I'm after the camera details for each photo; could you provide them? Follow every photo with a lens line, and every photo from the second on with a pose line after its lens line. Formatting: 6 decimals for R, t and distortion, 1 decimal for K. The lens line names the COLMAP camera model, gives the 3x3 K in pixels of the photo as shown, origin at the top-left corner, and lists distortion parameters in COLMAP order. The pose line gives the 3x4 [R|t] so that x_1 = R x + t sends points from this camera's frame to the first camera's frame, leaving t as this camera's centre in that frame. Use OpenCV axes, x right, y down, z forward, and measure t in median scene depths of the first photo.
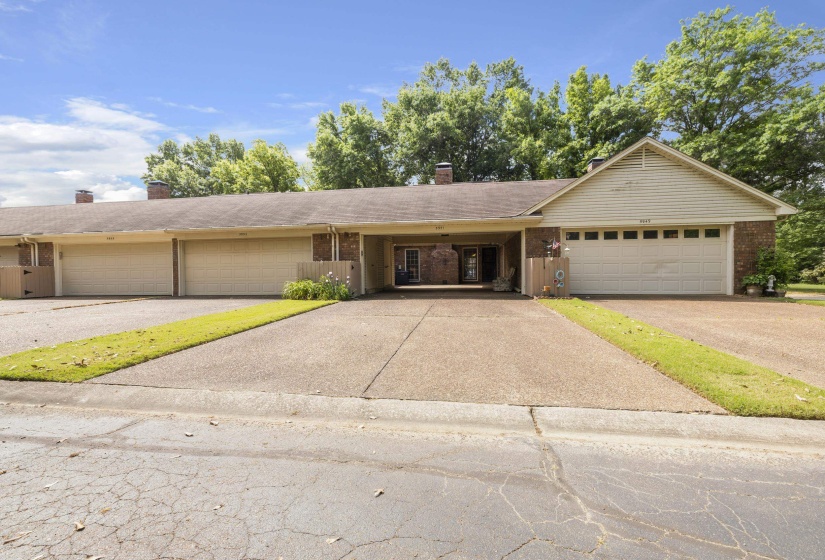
lens RADIAL K [[348.2, 0, 413.9], [0, 348.2, 275.8], [0, 0, 1]] dist [-0.000781, -0.000534]
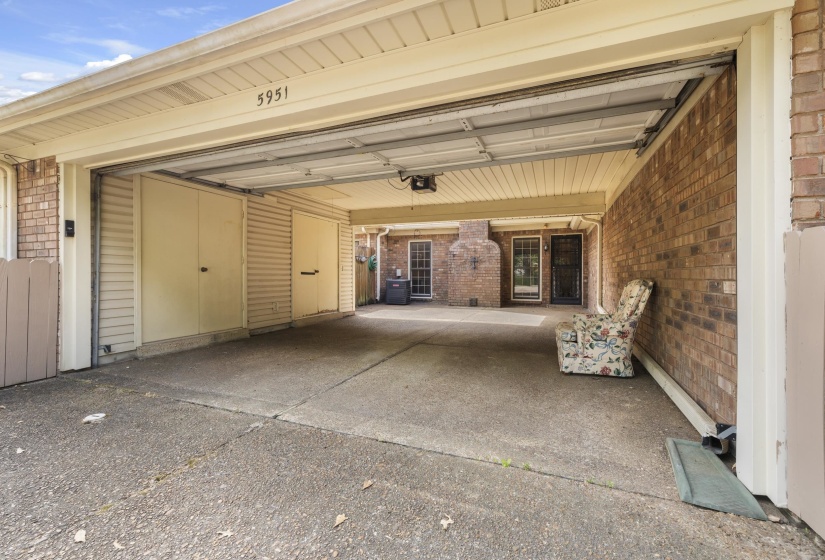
lens RADIAL K [[348.2, 0, 413.9], [0, 348.2, 275.8], [0, 0, 1]] dist [-0.000781, -0.000534]
pose [[0.974646, 0.013194, -0.223361, 0.045082], [-0.017436, 0.999703, -0.017031, -0.004160], [0.223070, 0.020494, 0.974587, 0.180282]]
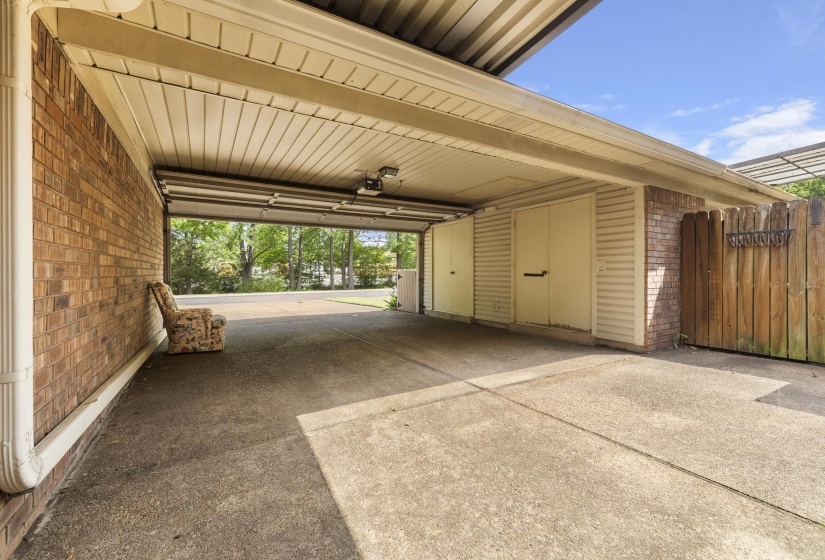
lens RADIAL K [[348.2, 0, 413.9], [0, 348.2, 275.8], [0, 0, 1]] dist [-0.000781, -0.000534]
pose [[-0.762989, 0.020028, -0.646101, 0.079732], [-0.001812, 0.999450, 0.033120, -0.010089], [0.646409, 0.026441, -0.762533, 0.363684]]
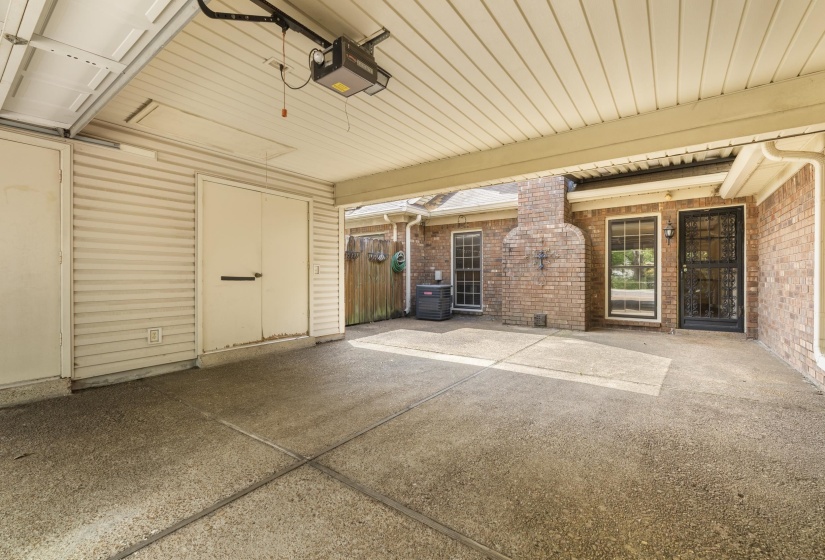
lens RADIAL K [[348.2, 0, 413.9], [0, 348.2, 275.8], [0, 0, 1]] dist [-0.000781, -0.000534]
pose [[0.885857, 0.009931, -0.463853, 0.052135], [-0.019775, 0.999671, -0.016363, -0.006749], [0.463537, 0.023668, 0.885761, 0.246695]]
